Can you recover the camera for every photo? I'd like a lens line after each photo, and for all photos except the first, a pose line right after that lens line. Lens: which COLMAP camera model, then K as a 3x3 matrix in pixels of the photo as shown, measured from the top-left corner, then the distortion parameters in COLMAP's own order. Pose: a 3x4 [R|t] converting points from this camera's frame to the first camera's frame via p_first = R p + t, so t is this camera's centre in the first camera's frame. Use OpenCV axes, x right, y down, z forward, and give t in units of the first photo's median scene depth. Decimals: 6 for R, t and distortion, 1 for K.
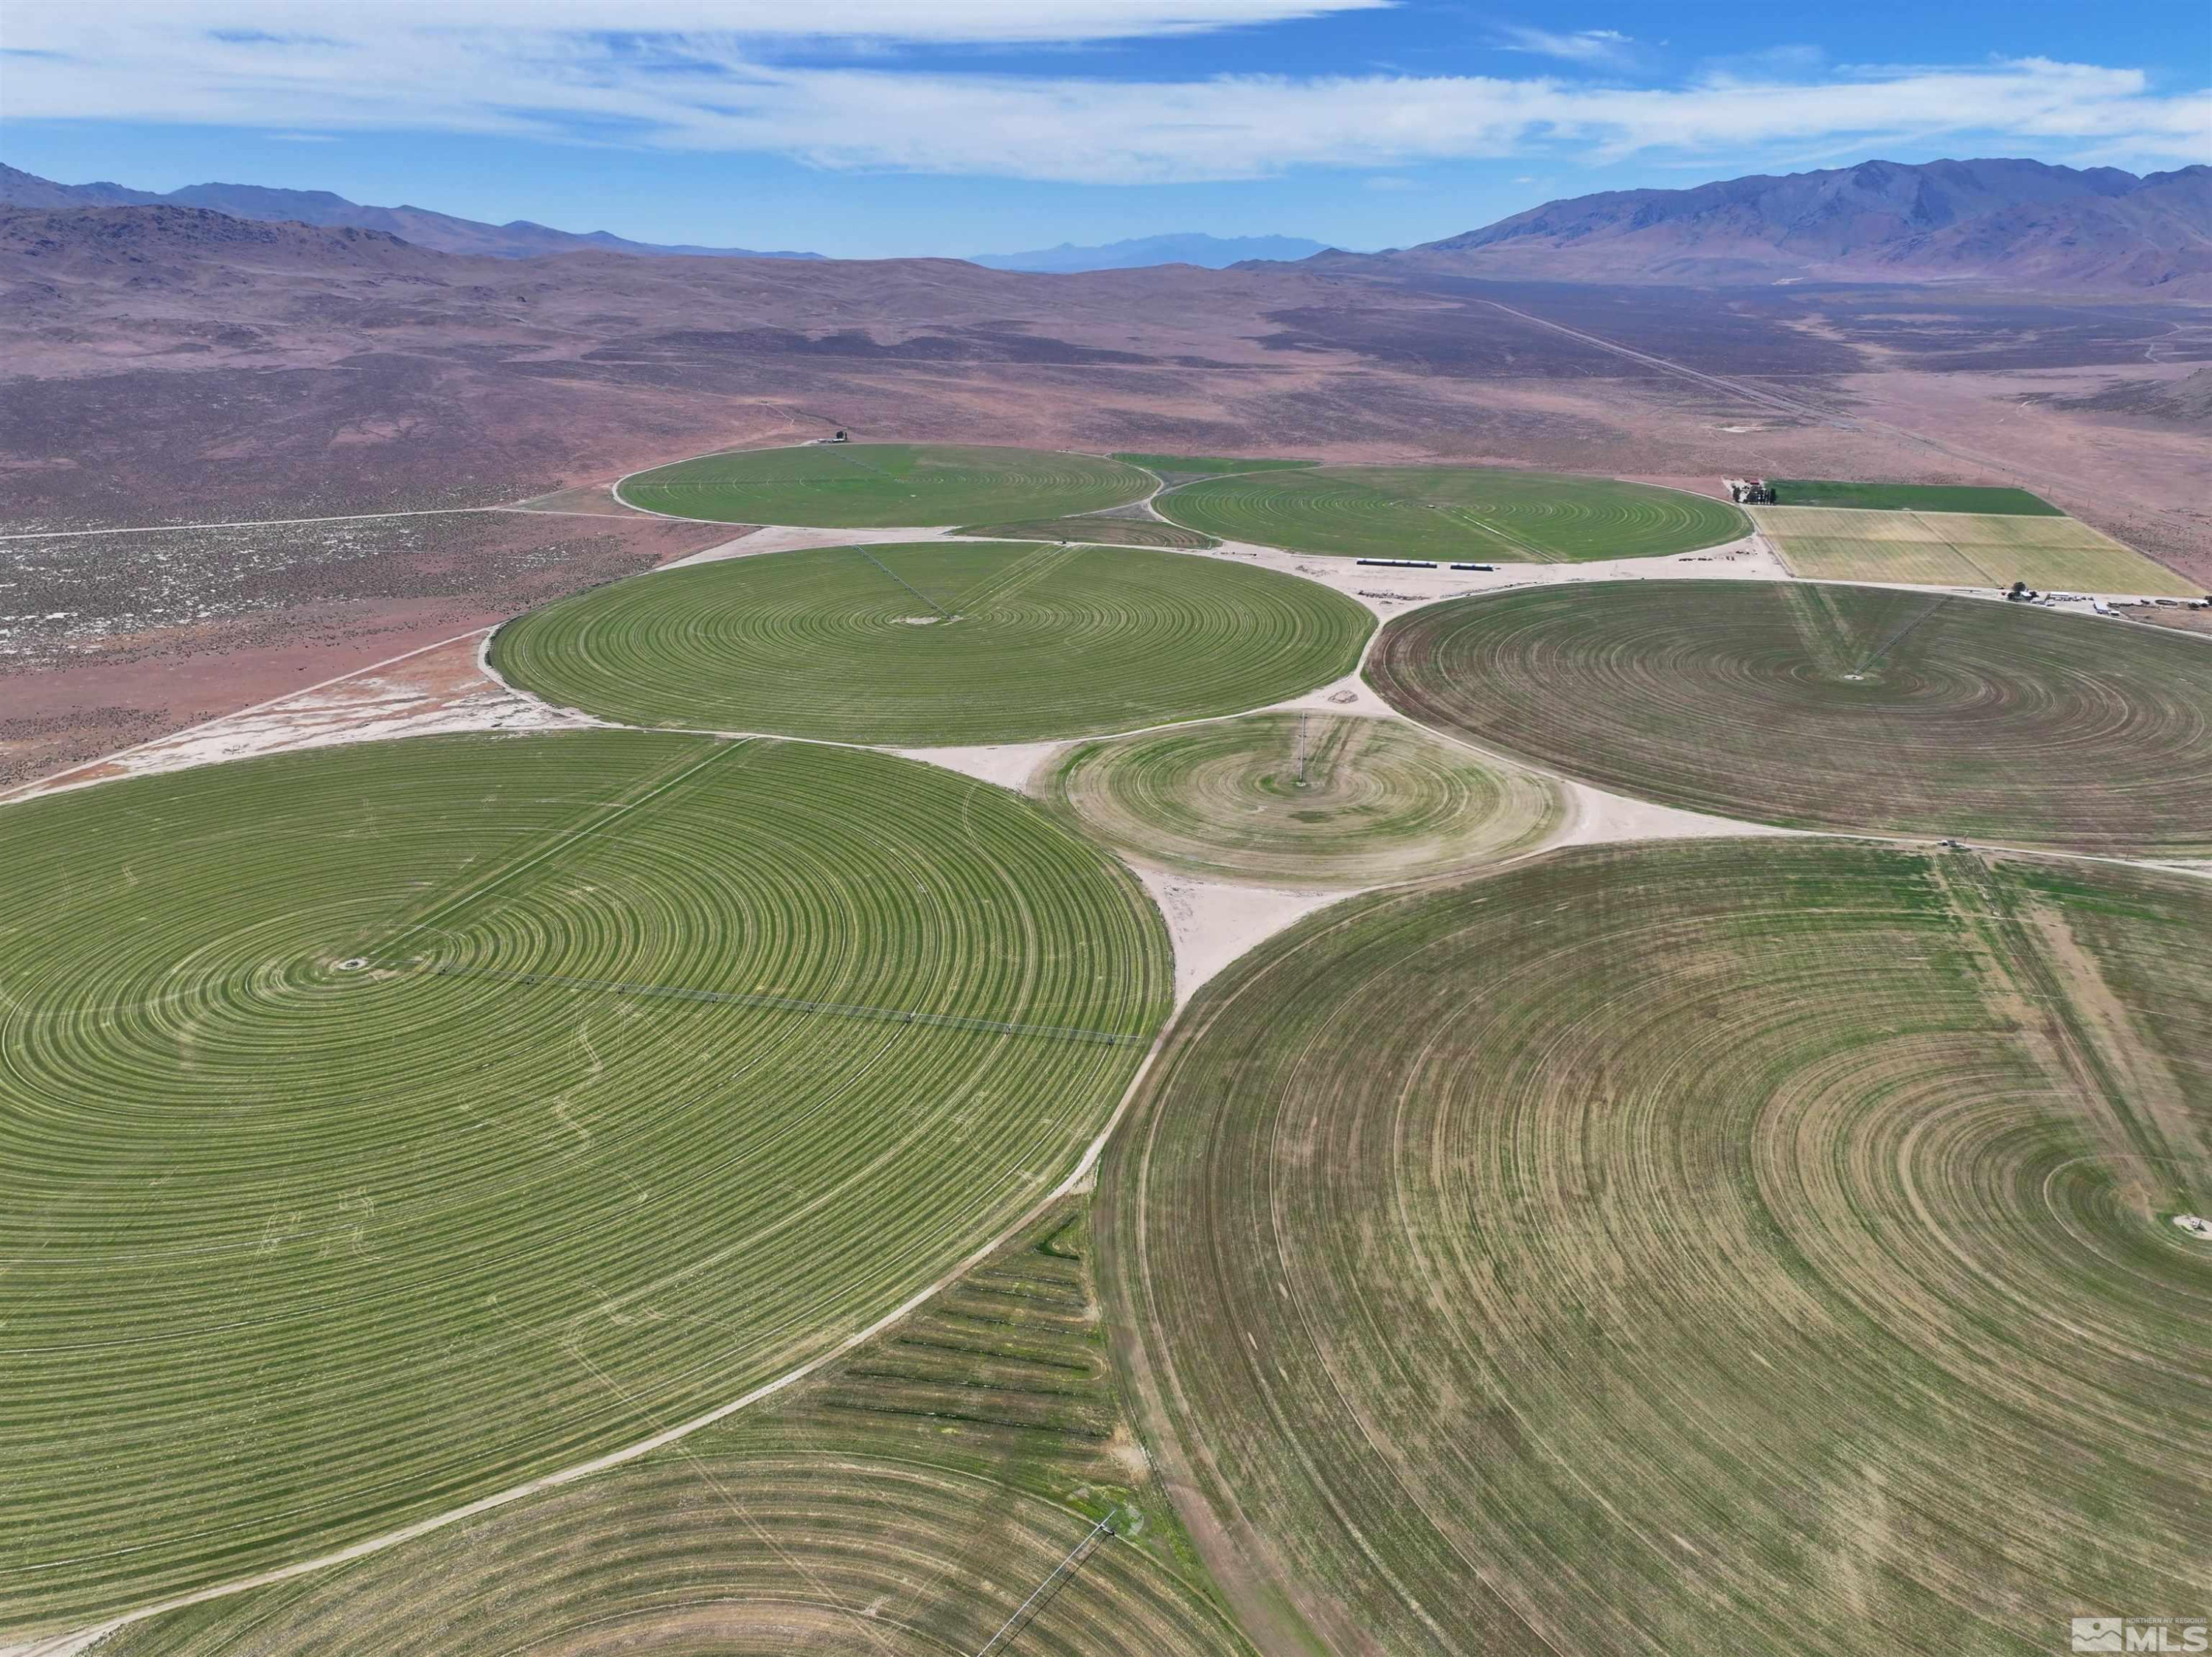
lens RADIAL K [[1756.3, 0, 1186.4], [0, 1756.3, 842.3], [0, 0, 1]] dist [-0.001783, 0.024276]
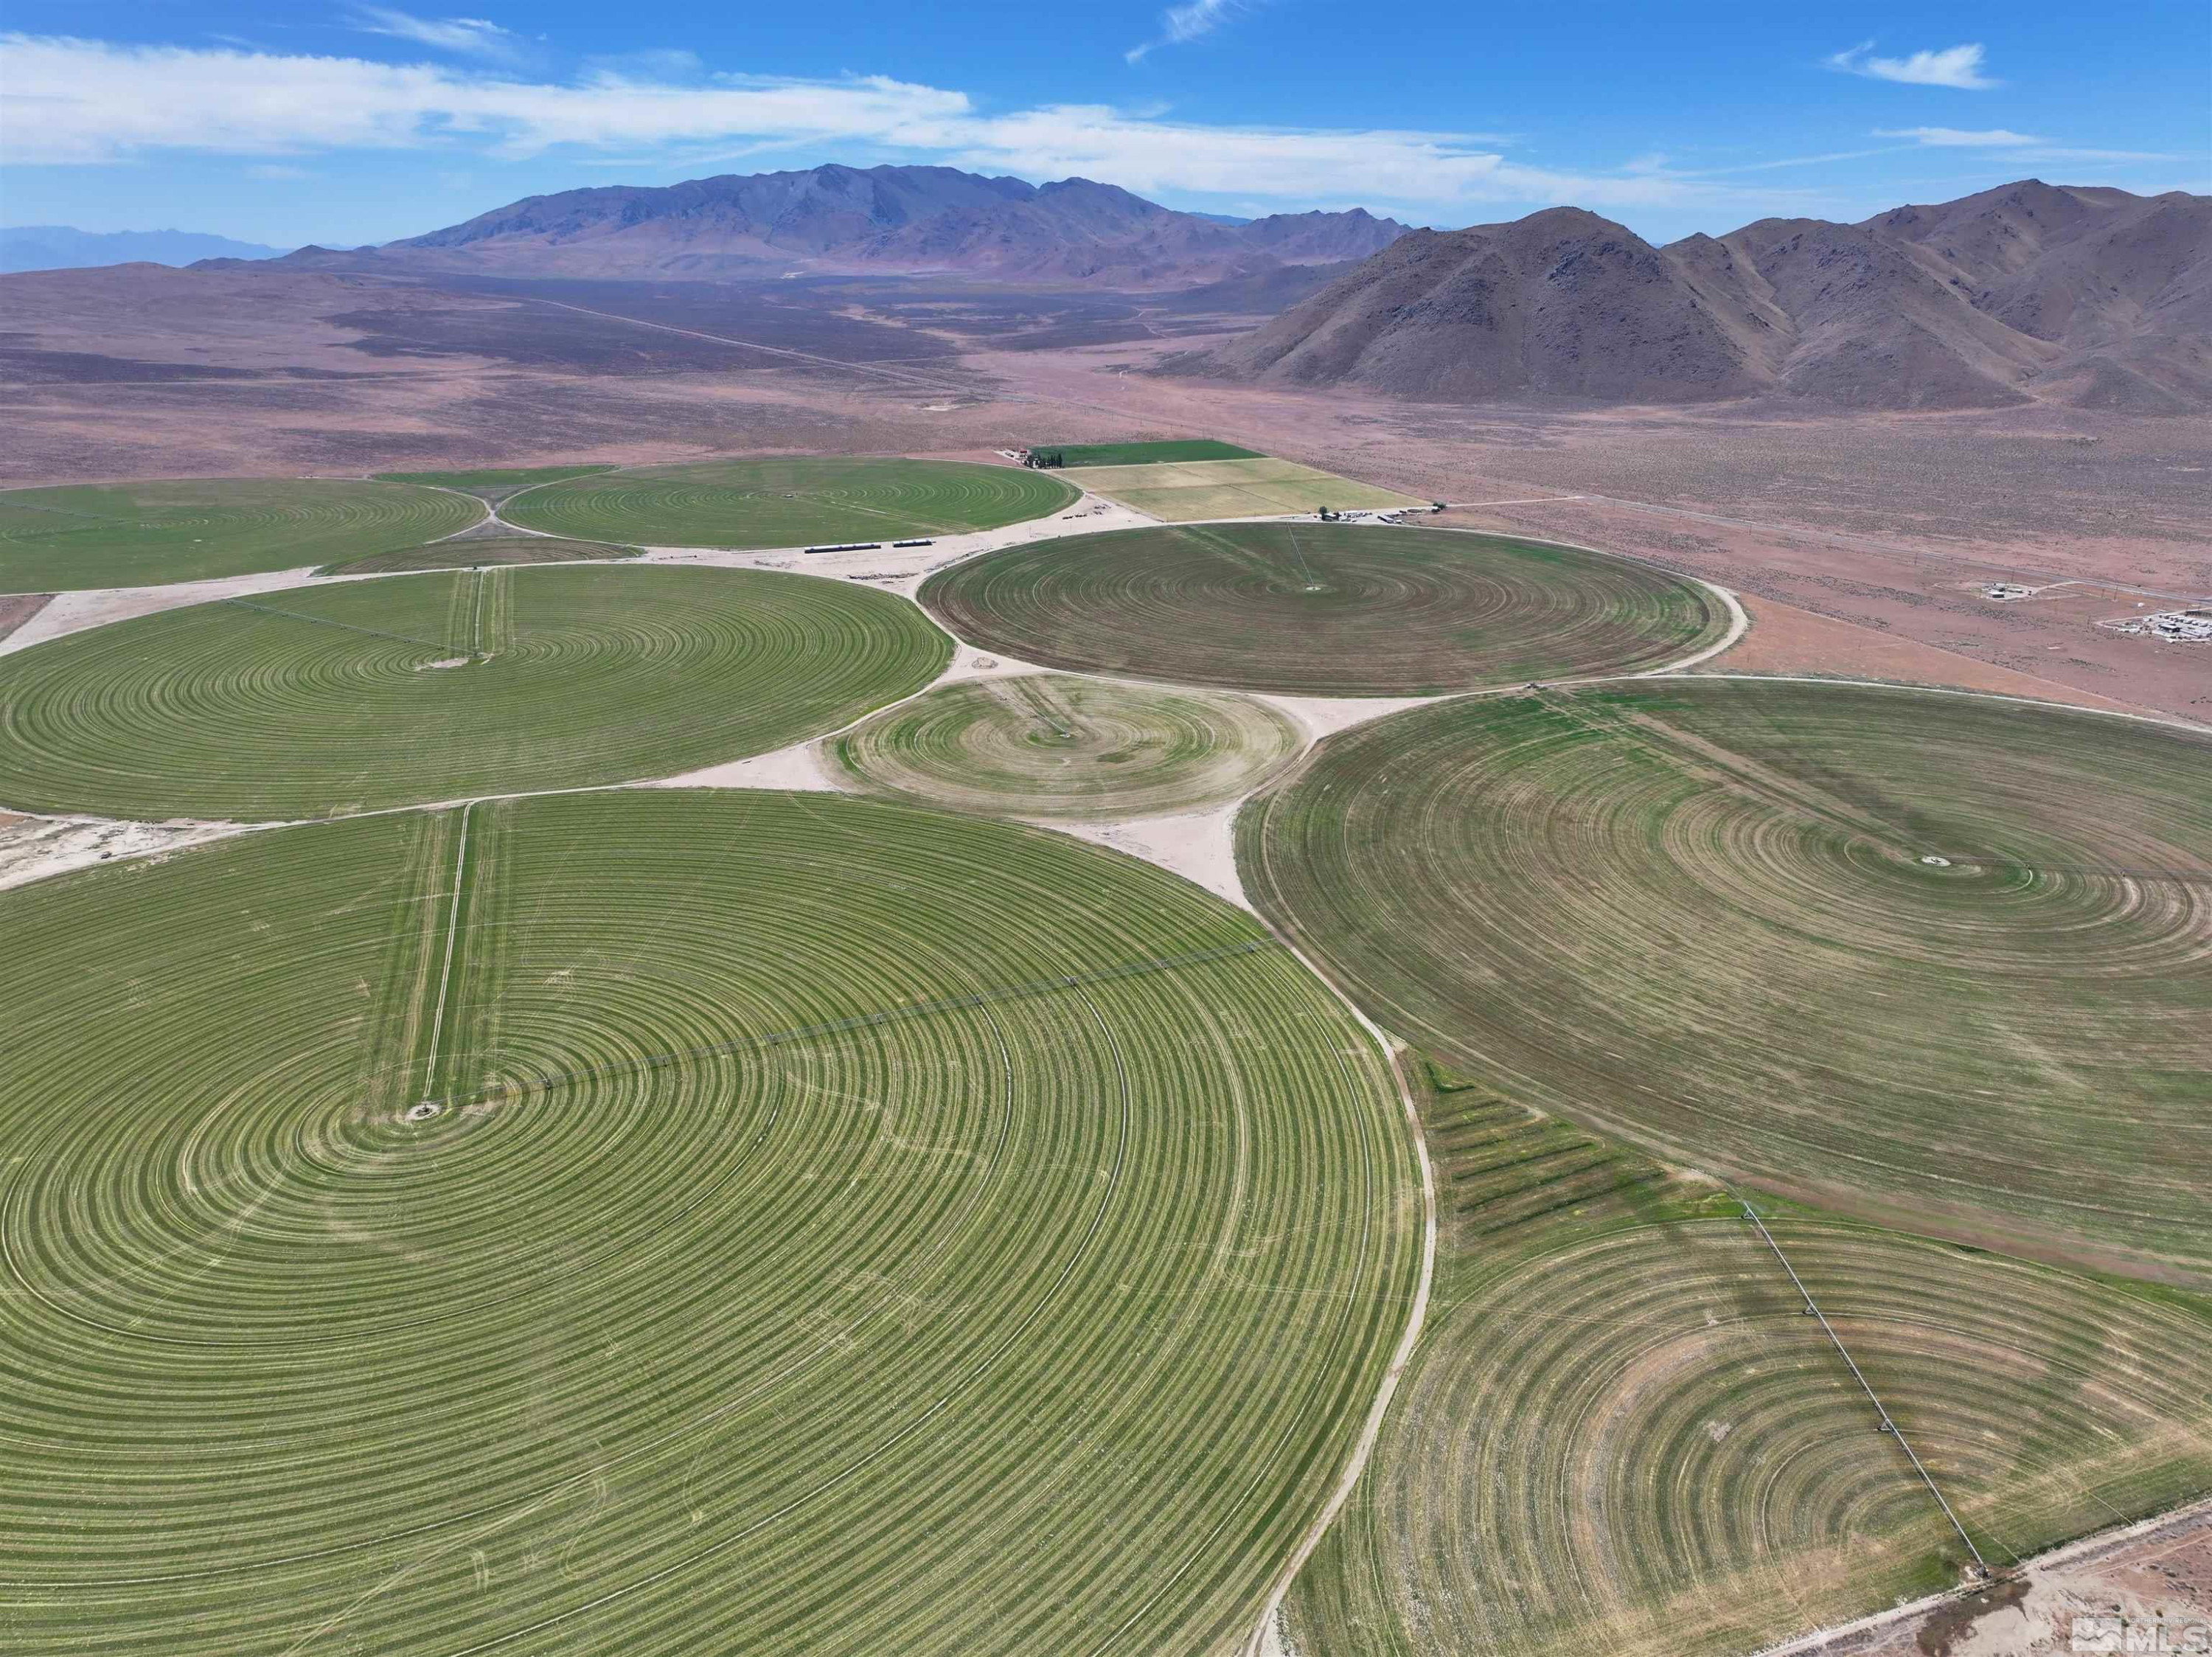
lens RADIAL K [[1756.3, 0, 1186.4], [0, 1756.3, 842.3], [0, 0, 1]] dist [-0.001783, 0.024276]
pose [[0.768329, -0.209160, 0.604916, -0.498439], [0.208550, 0.975332, 0.072350, -0.028846], [-0.605126, 0.070567, 0.792996, 0.088629]]
